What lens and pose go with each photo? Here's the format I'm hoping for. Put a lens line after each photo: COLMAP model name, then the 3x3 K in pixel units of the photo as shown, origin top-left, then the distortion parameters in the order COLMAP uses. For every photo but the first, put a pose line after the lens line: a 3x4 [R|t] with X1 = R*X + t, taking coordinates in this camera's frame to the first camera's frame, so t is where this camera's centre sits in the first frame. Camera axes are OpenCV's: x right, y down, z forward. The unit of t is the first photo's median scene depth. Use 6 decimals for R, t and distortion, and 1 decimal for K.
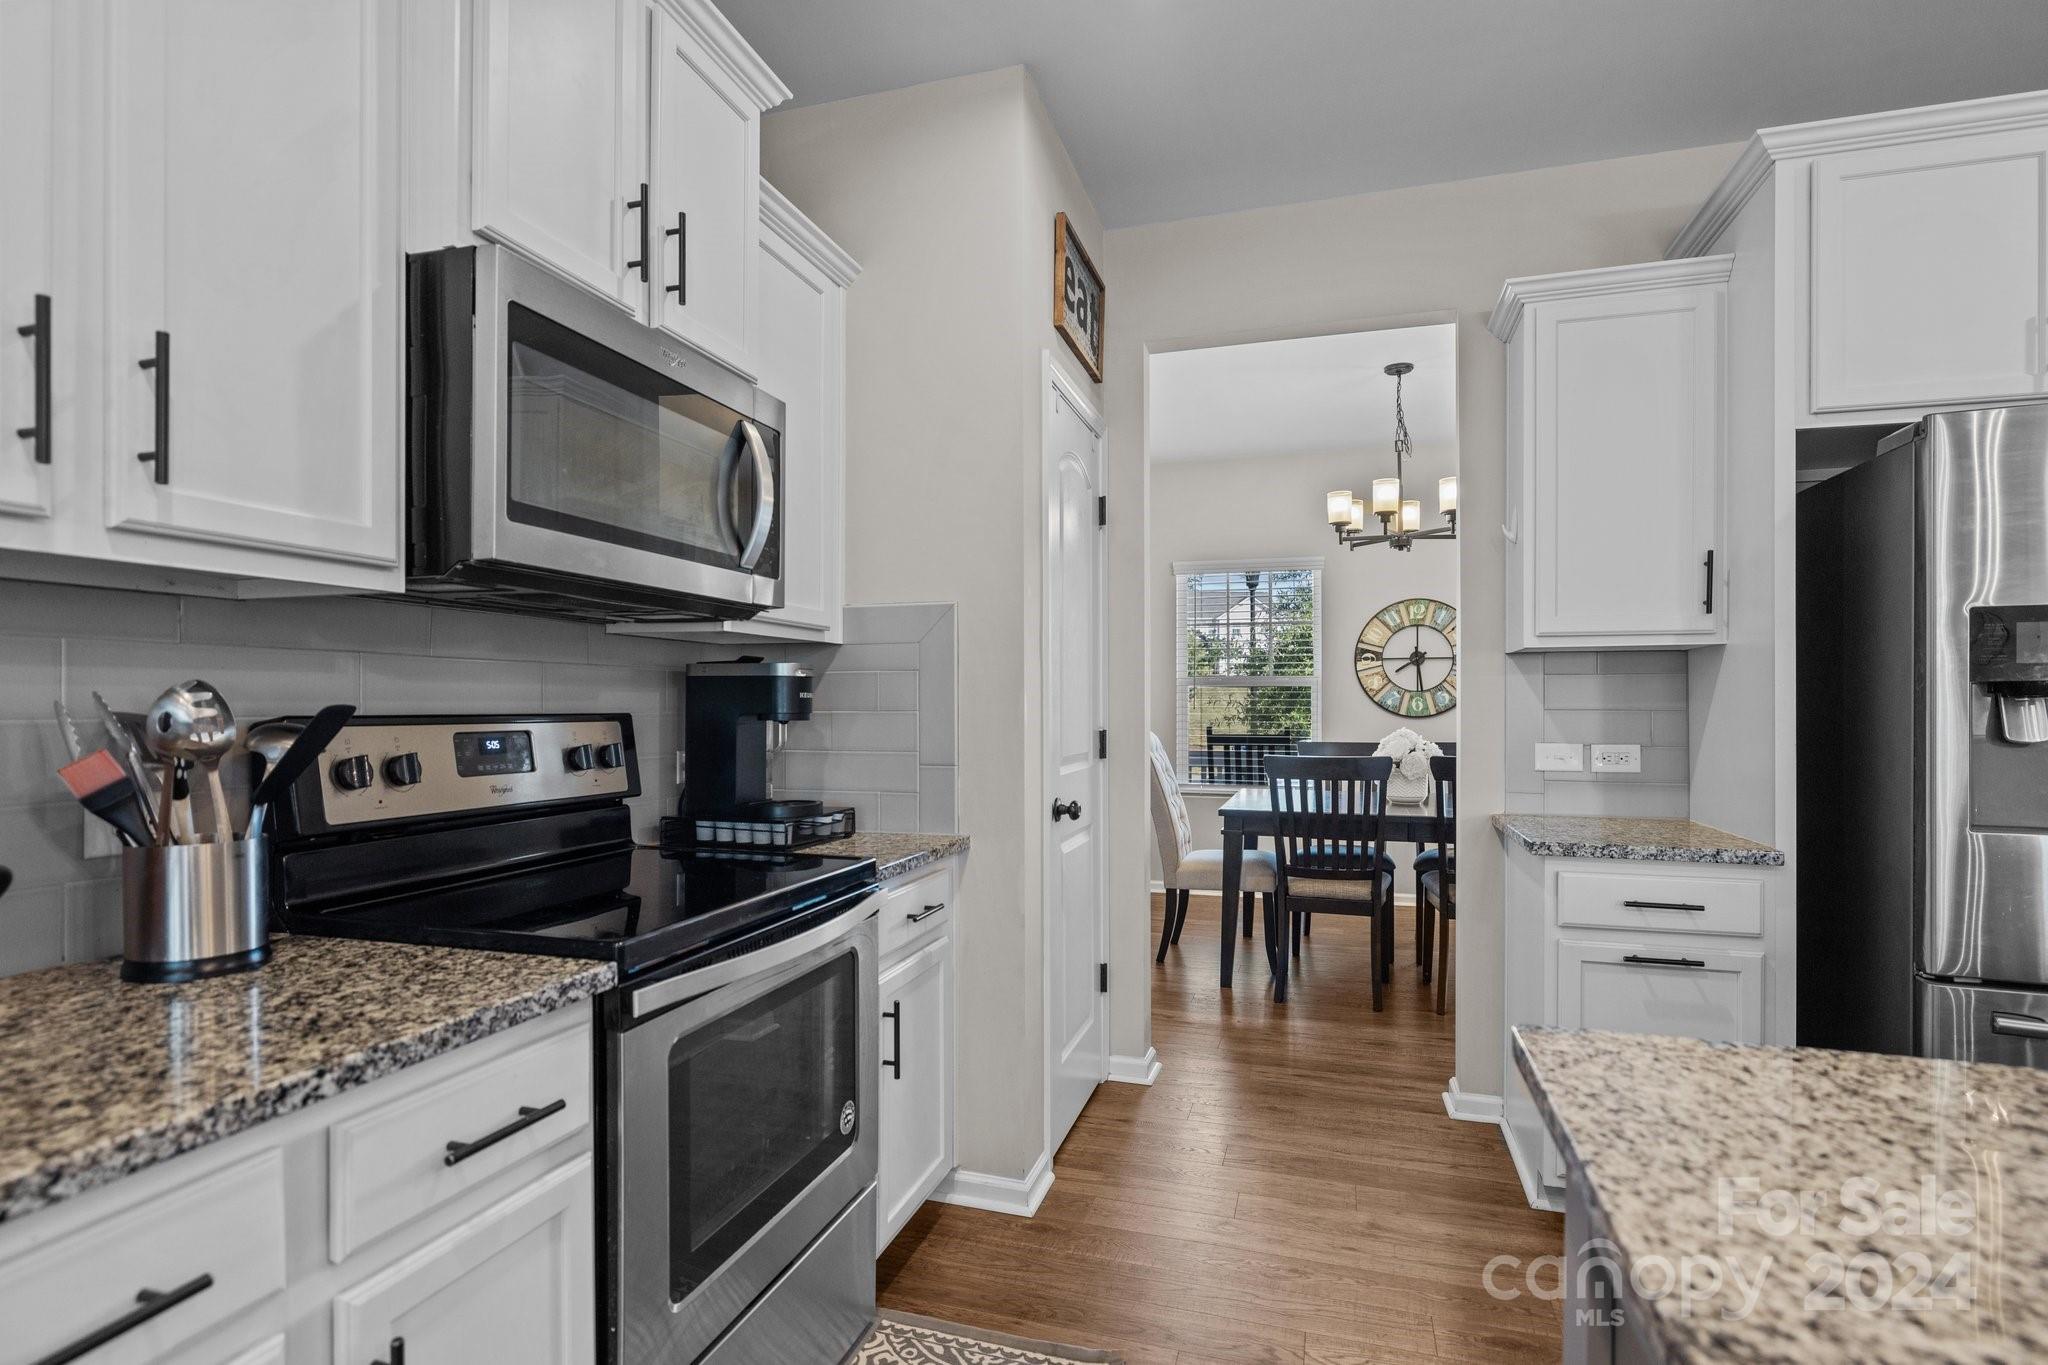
lens RADIAL K [[1030.6, 0, 1015.6], [0, 1030.6, 710.1], [0, 0, 1]] dist [0.001714, 0.000366]
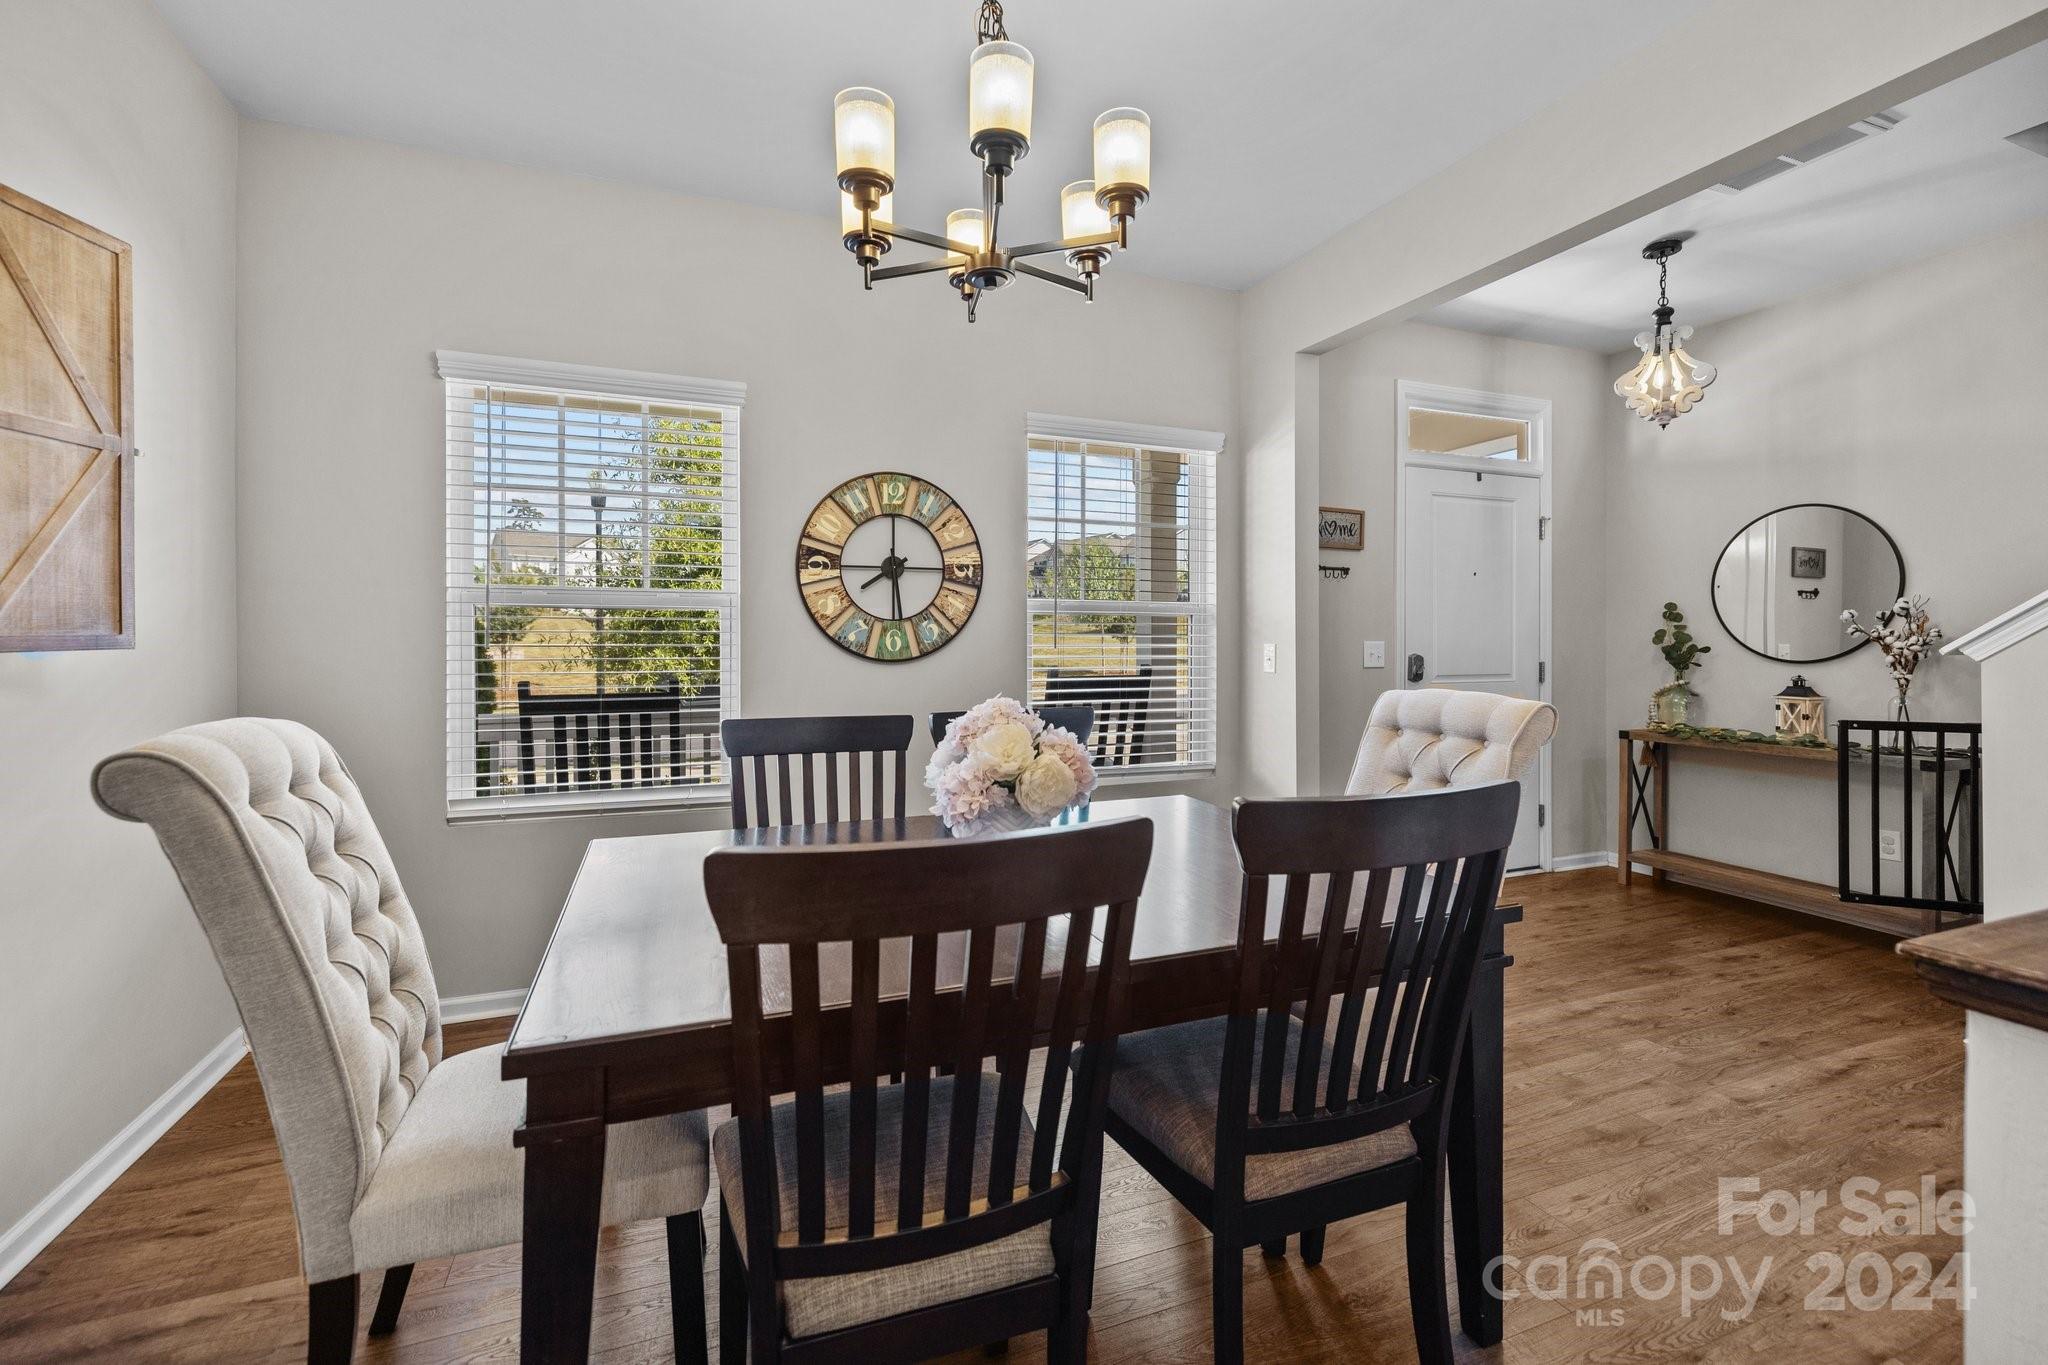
lens RADIAL K [[865.3, 0, 1006.8], [0, 865.3, 648.1], [0, 0, 1]] dist [-0.002018, 0.000116]
pose [[0.783446, -0.000571, 0.621460, 0.139850], [0.000542, 1.000000, 0.000236, -0.001782], [-0.621460, 0.000152, 0.783446, 0.653849]]
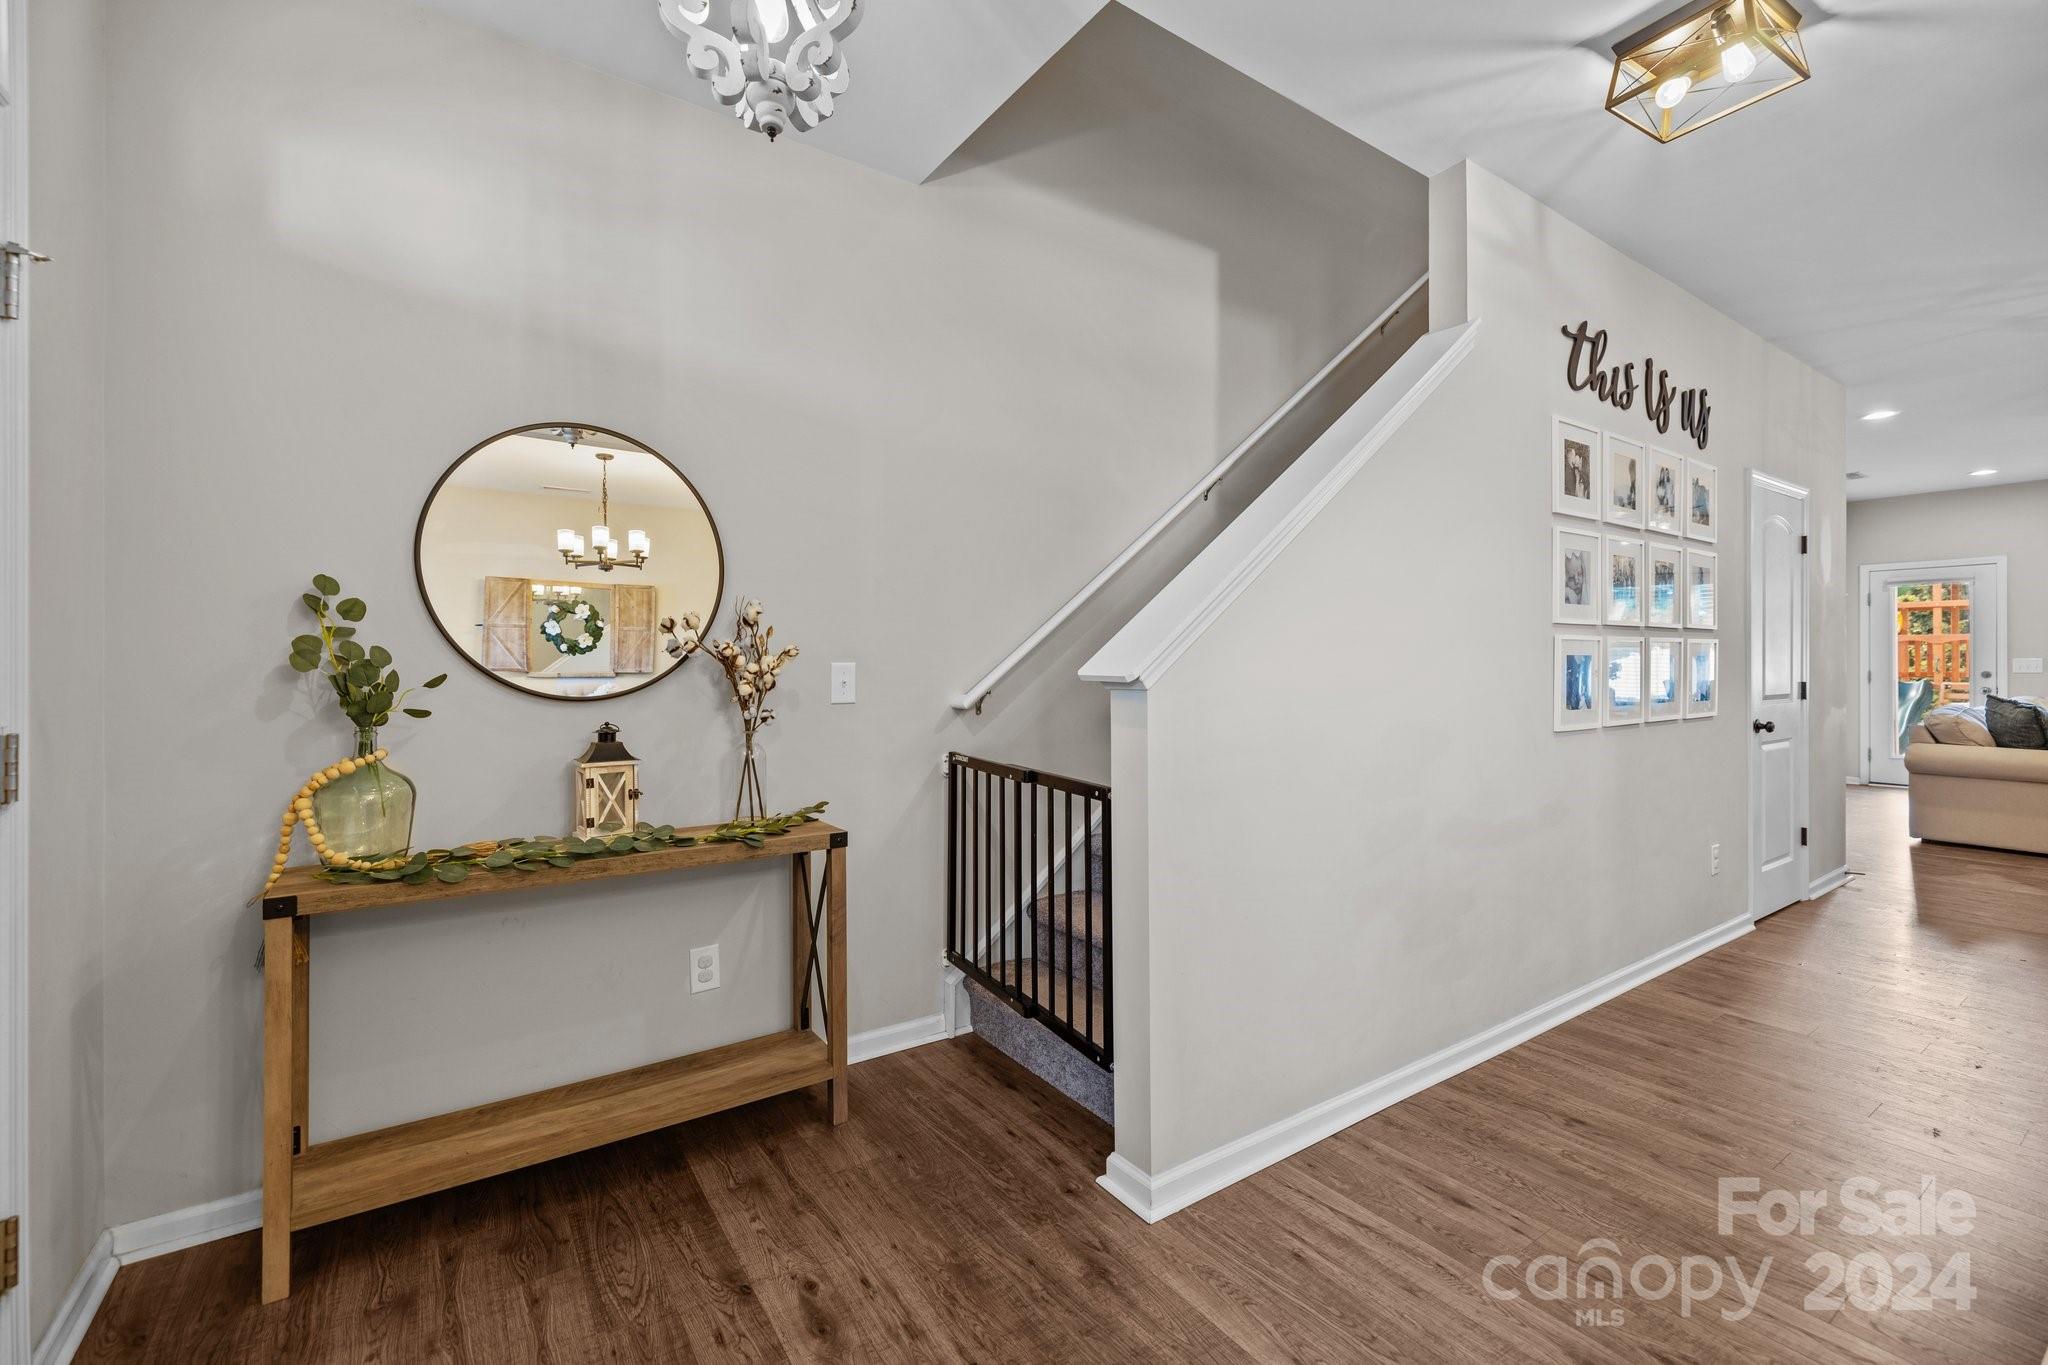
lens RADIAL K [[865.3, 0, 1021.3], [0, 865.3, 661.8], [0, 0, 1]] dist [-0.002018, 0.000116]
pose [[-0.781510, 0.008679, 0.623833, 1.211289], [0.010375, 0.999946, -0.000914, -0.008320], [-0.623807, 0.005758, -0.781557, 1.334244]]
